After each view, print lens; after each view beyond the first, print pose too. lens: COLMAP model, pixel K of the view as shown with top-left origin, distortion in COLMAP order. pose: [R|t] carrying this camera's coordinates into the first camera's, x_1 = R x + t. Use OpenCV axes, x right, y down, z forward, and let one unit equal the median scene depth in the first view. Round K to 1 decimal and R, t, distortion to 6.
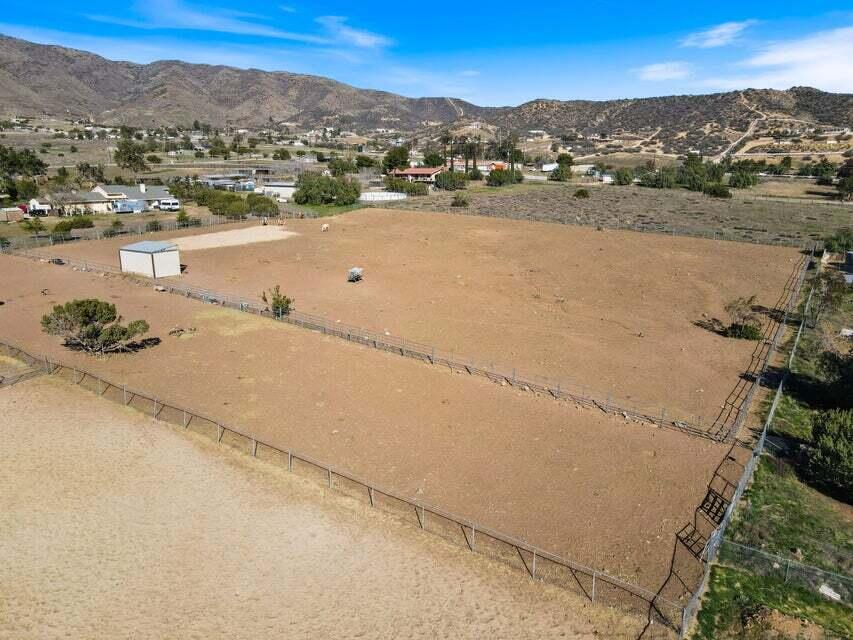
lens RADIAL K [[619.9, 0, 426.5], [0, 619.9, 320.0], [0, 0, 1]] dist [0.012975, 0.005178]
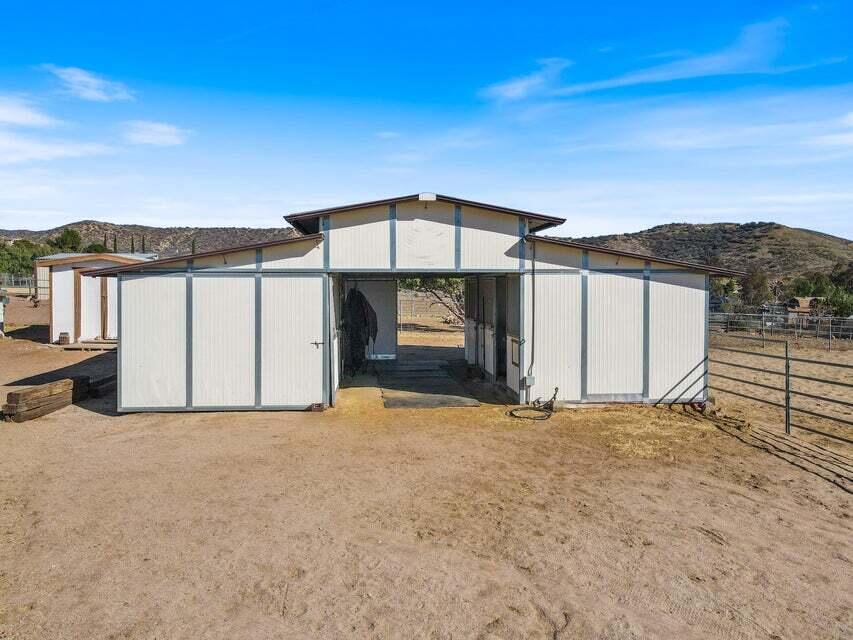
lens RADIAL K [[624.1, 0, 426.5], [0, 624.1, 320.0], [0, 0, 1]] dist [0.011826, 0.006691]
pose [[0.759182, -0.020763, 0.650547, -0.057151], [0.156435, 0.976014, -0.151407, 0.007541], [-0.631799, 0.216714, 0.744221, 0.035518]]
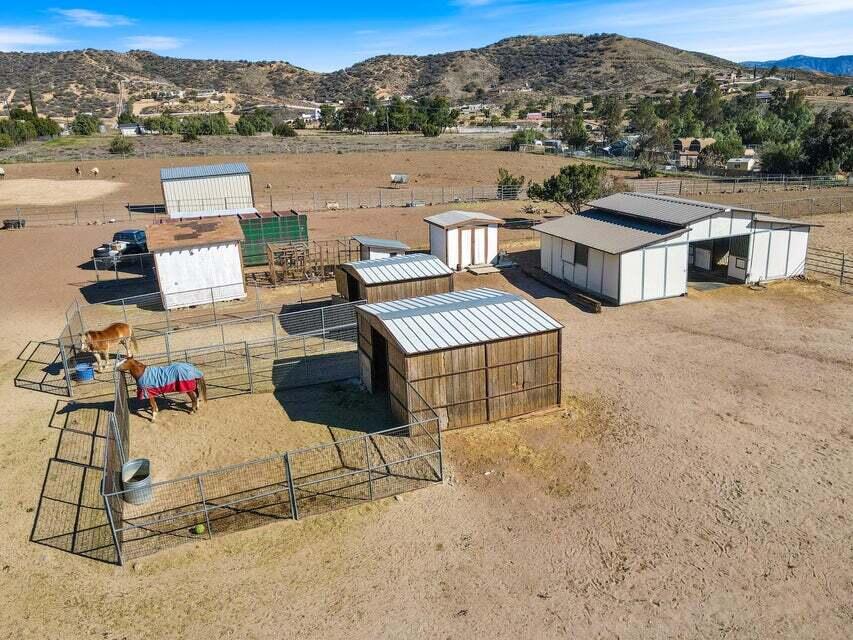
lens RADIAL K [[664.4, 0, 426.5], [0, 664.4, 320.0], [0, 0, 1]] dist [0.014148, 0.009235]
pose [[0.569123, -0.265372, 0.778252, -0.087801], [0.248896, 0.957684, 0.144542, -0.000628], [-0.783677, 0.111442, 0.611090, 0.036080]]
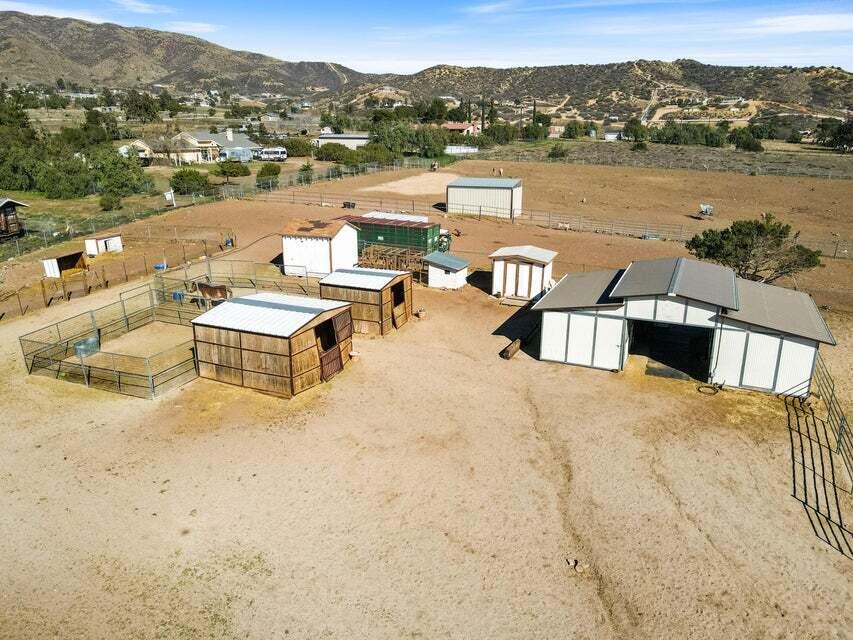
lens RADIAL K [[619.9, 0, 426.5], [0, 619.9, 320.0], [0, 0, 1]] dist [0.012975, 0.005178]
pose [[0.980267, -0.051845, 0.190757, -0.066309], [0.043173, 0.997848, 0.049343, 0.002207], [-0.192905, -0.040134, 0.980396, 0.016970]]
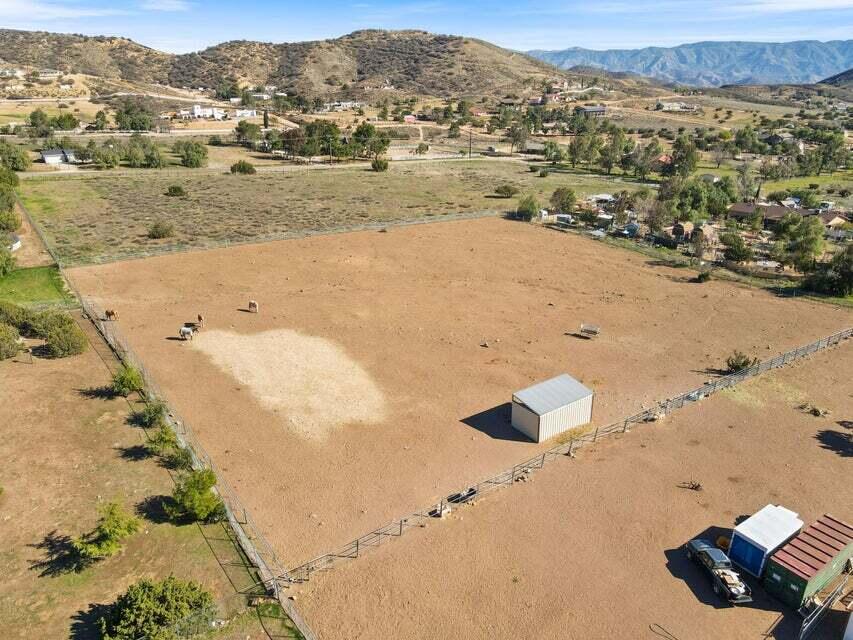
lens RADIAL K [[616.1, 0, 426.5], [0, 616.1, 320.0], [0, 0, 1]] dist [0.042106, -0.034398]
pose [[0.334502, -0.337191, 0.880006, -0.106924], [0.239483, 0.933558, 0.266680, -0.041388], [-0.911458, 0.121542, 0.393029, 0.079779]]
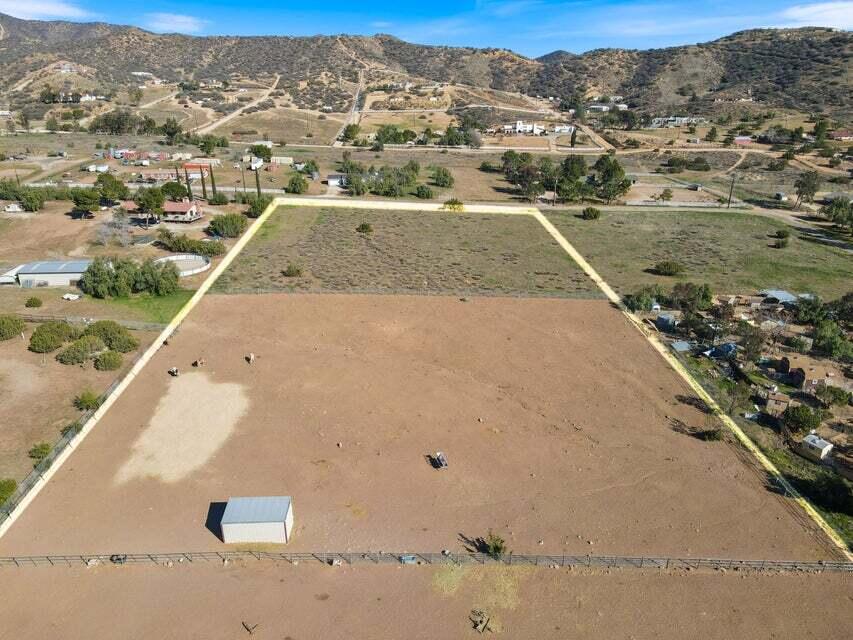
lens RADIAL K [[616.1, 0, 426.5], [0, 616.1, 320.0], [0, 0, 1]] dist [0.042106, -0.034398]
pose [[0.807434, -0.219869, 0.547457, -0.065202], [0.151965, 0.974157, 0.167109, -0.048184], [-0.570051, -0.051735, 0.819979, 0.011323]]
